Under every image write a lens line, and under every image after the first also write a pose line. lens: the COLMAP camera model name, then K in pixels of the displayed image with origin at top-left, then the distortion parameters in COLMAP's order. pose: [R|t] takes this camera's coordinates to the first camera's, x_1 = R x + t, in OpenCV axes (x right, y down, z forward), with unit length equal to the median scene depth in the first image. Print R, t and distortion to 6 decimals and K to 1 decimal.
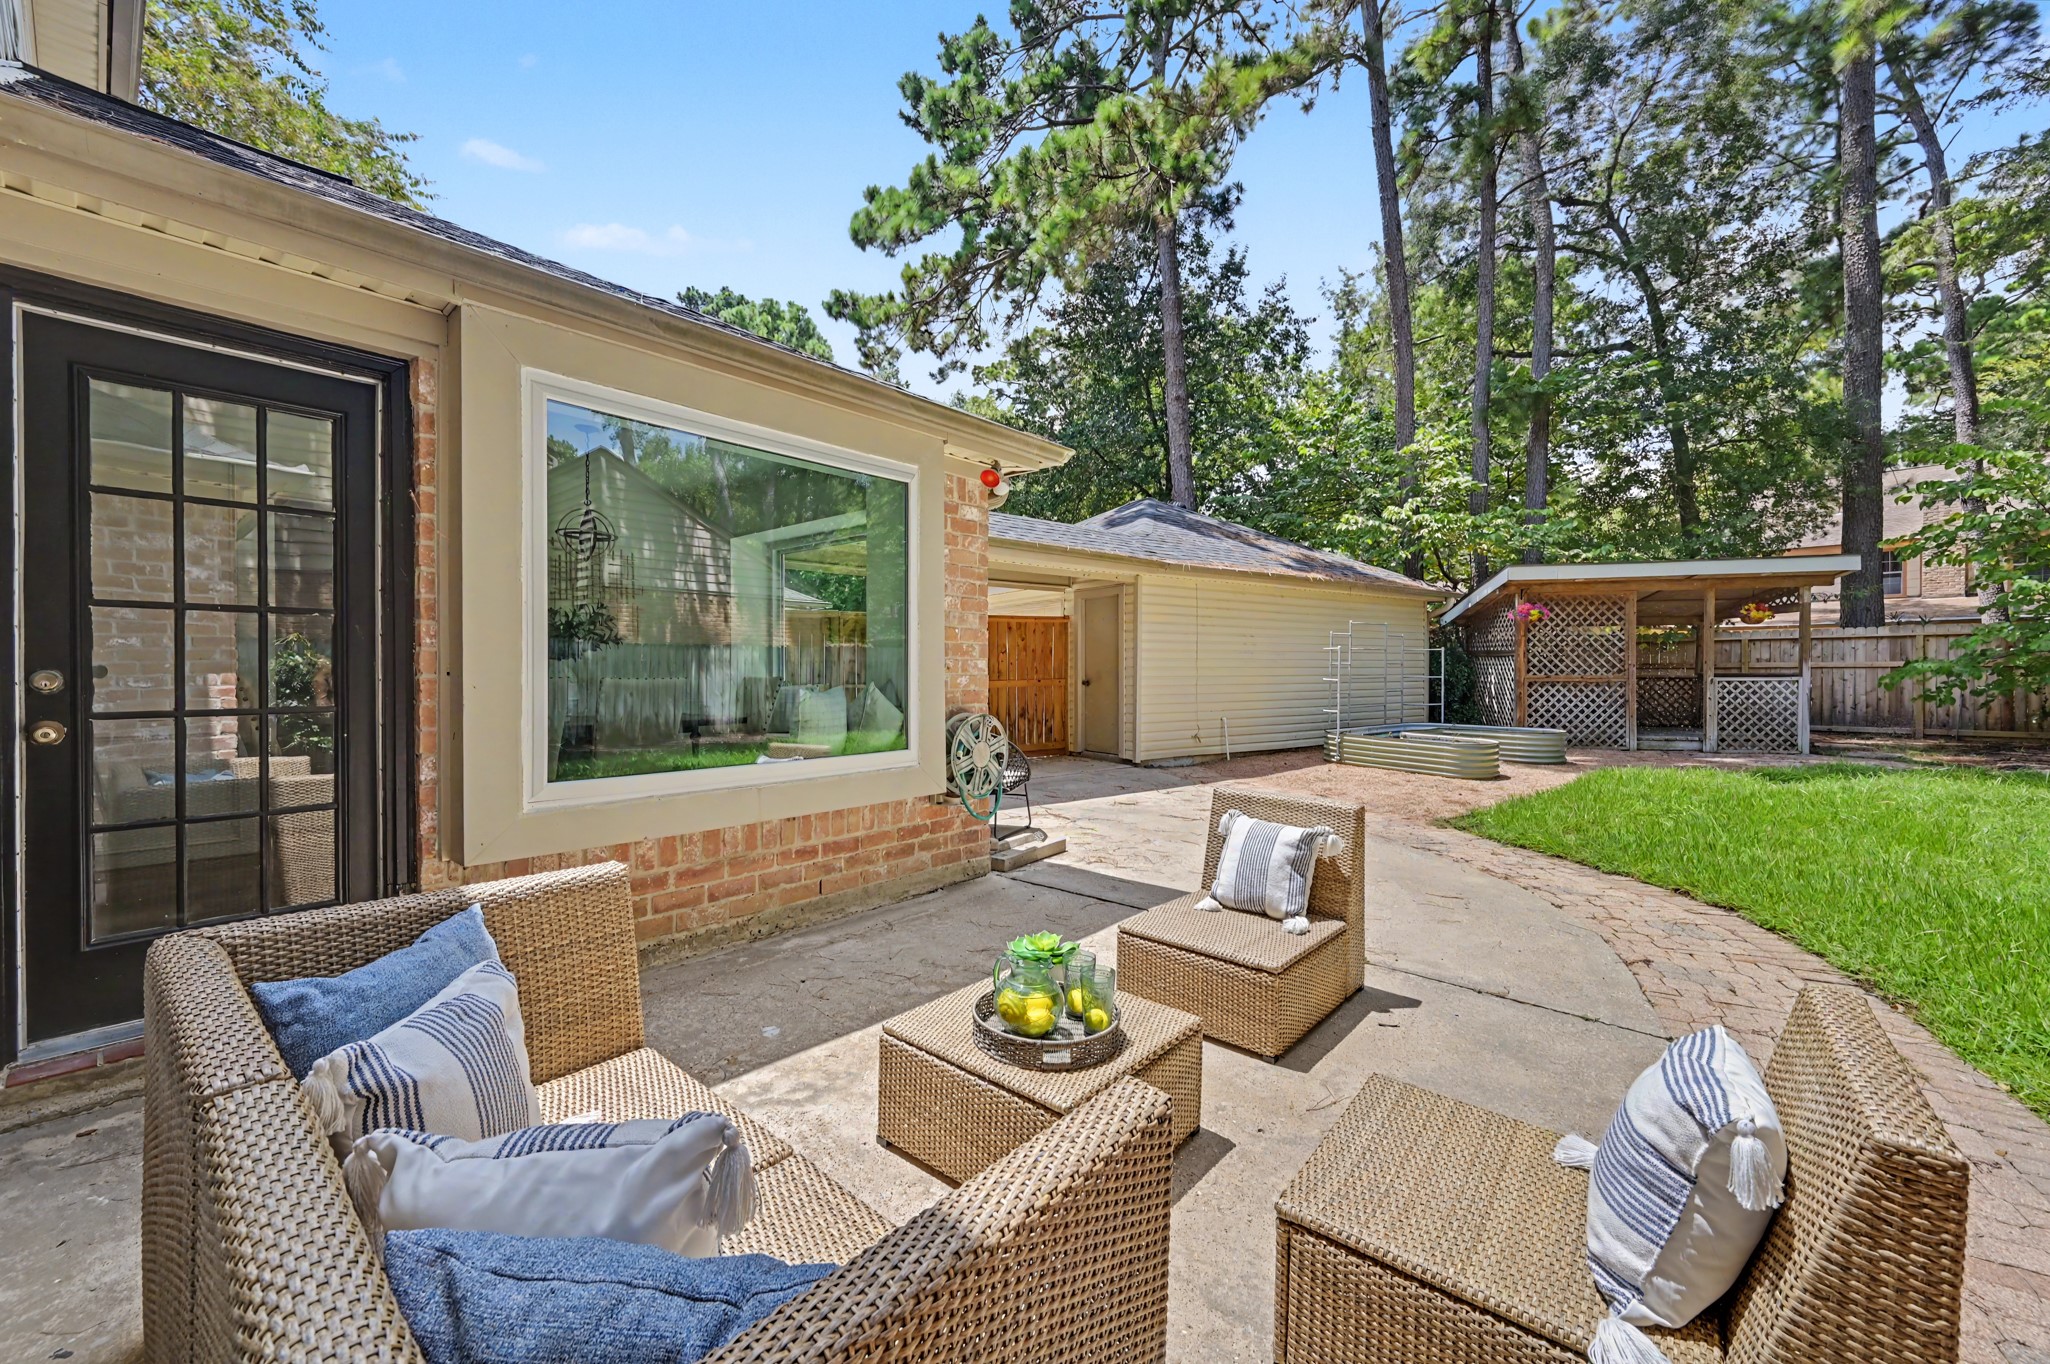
lens RADIAL K [[817.6, 0, 1030.7], [0, 817.6, 677.4], [0, 0, 1]] dist [0.000034, 0.000268]
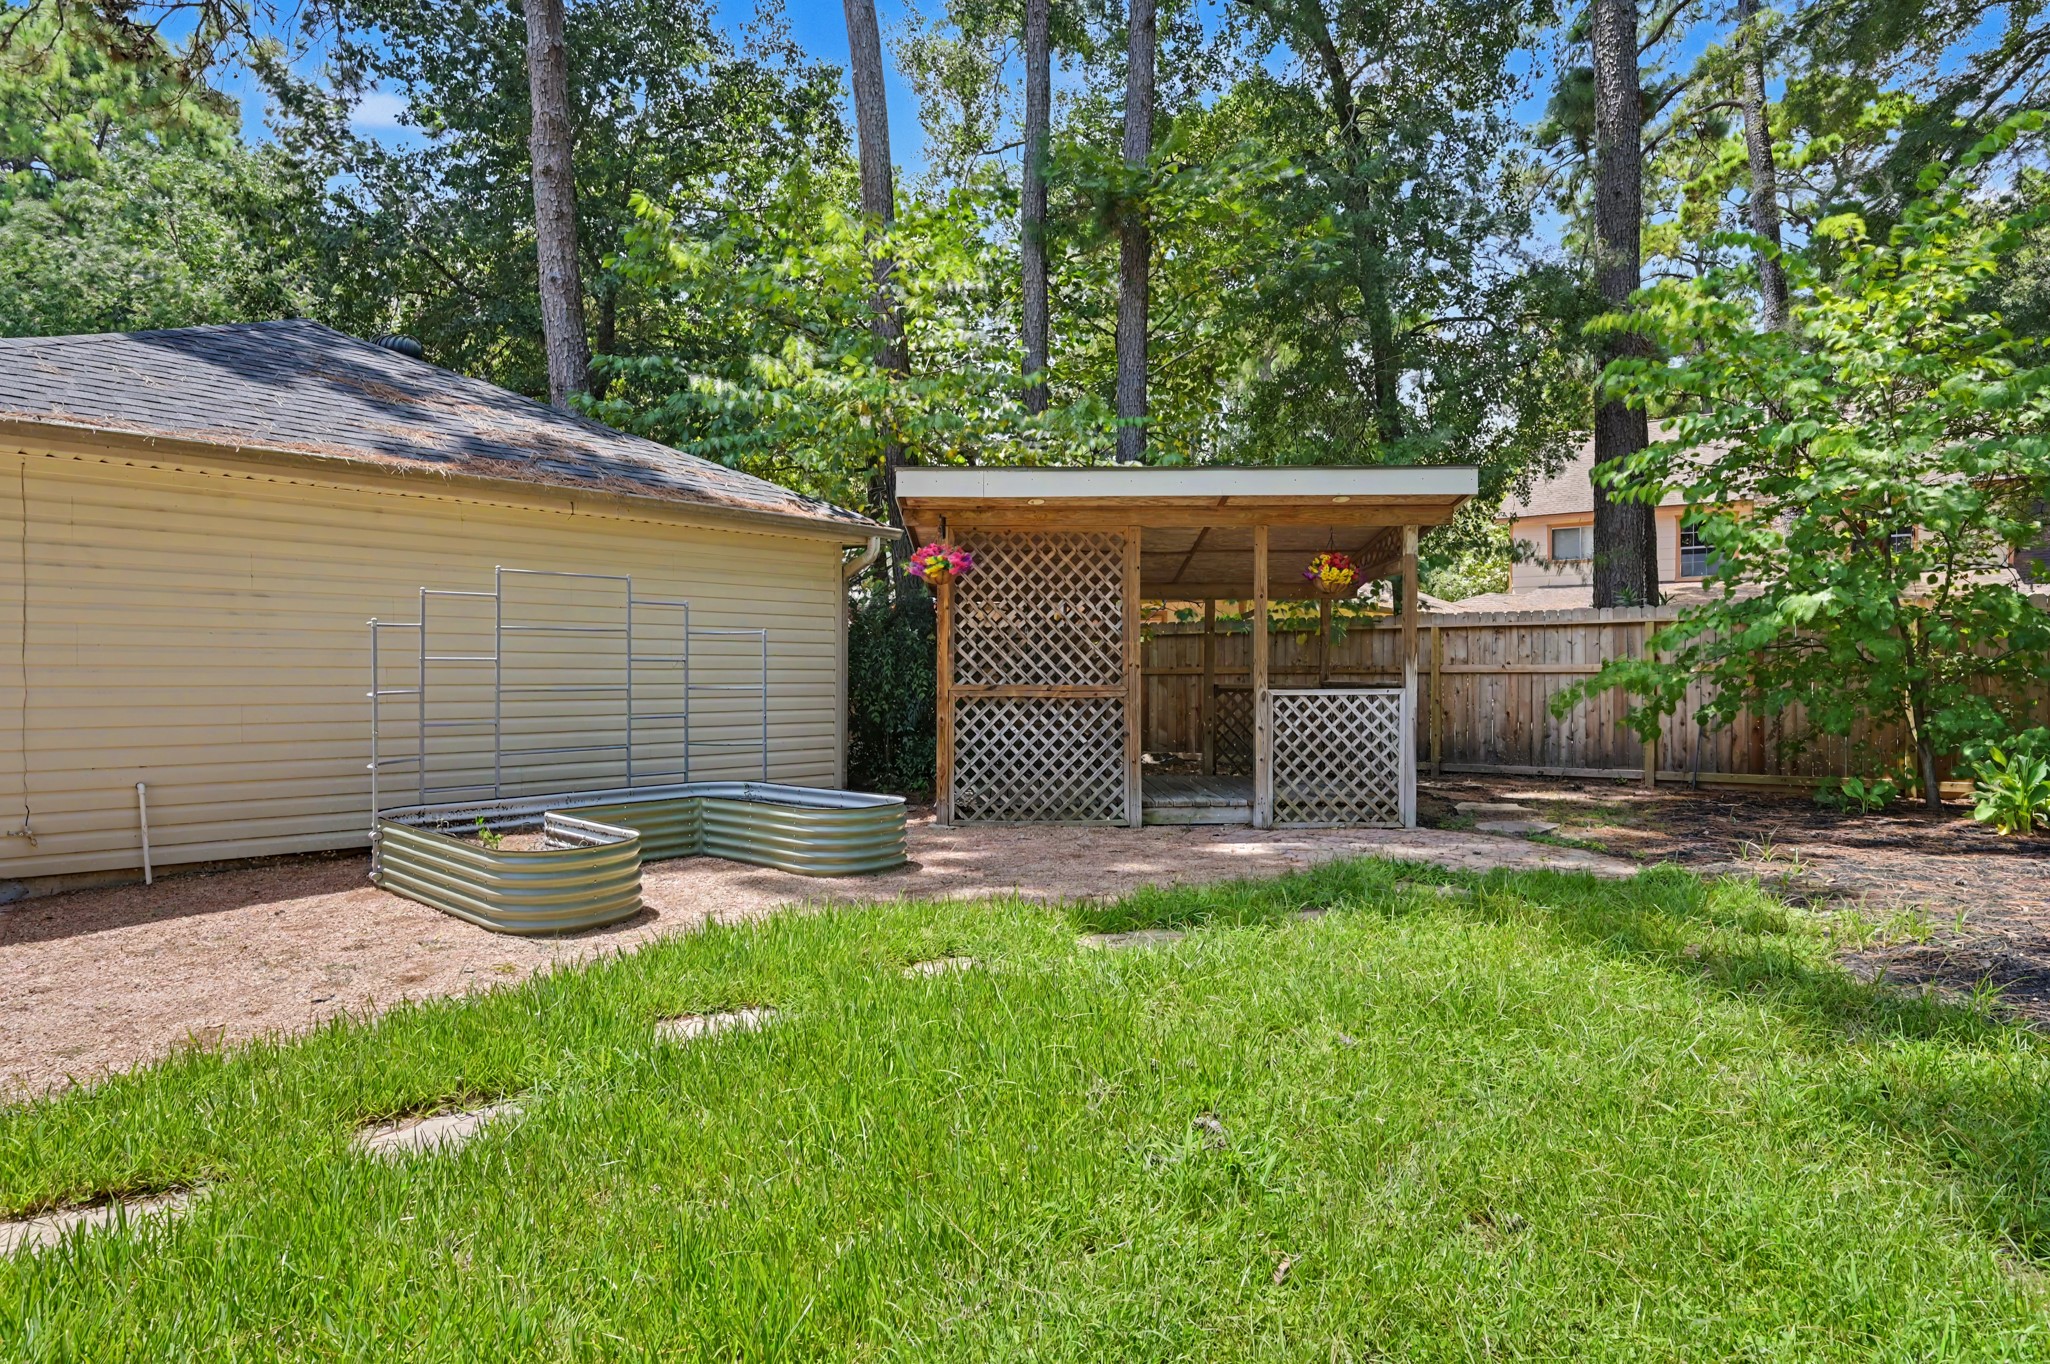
lens RADIAL K [[1147.4, 0, 1024.7], [0, 1147.4, 690.7], [0, 0, 1]] dist [-0.000351, 0.000955]
pose [[0.977287, -0.000534, 0.211920, 0.506426], [-0.000235, 0.999993, 0.003604, -0.001842], [-0.211921, -0.003572, 0.977280, 0.285245]]
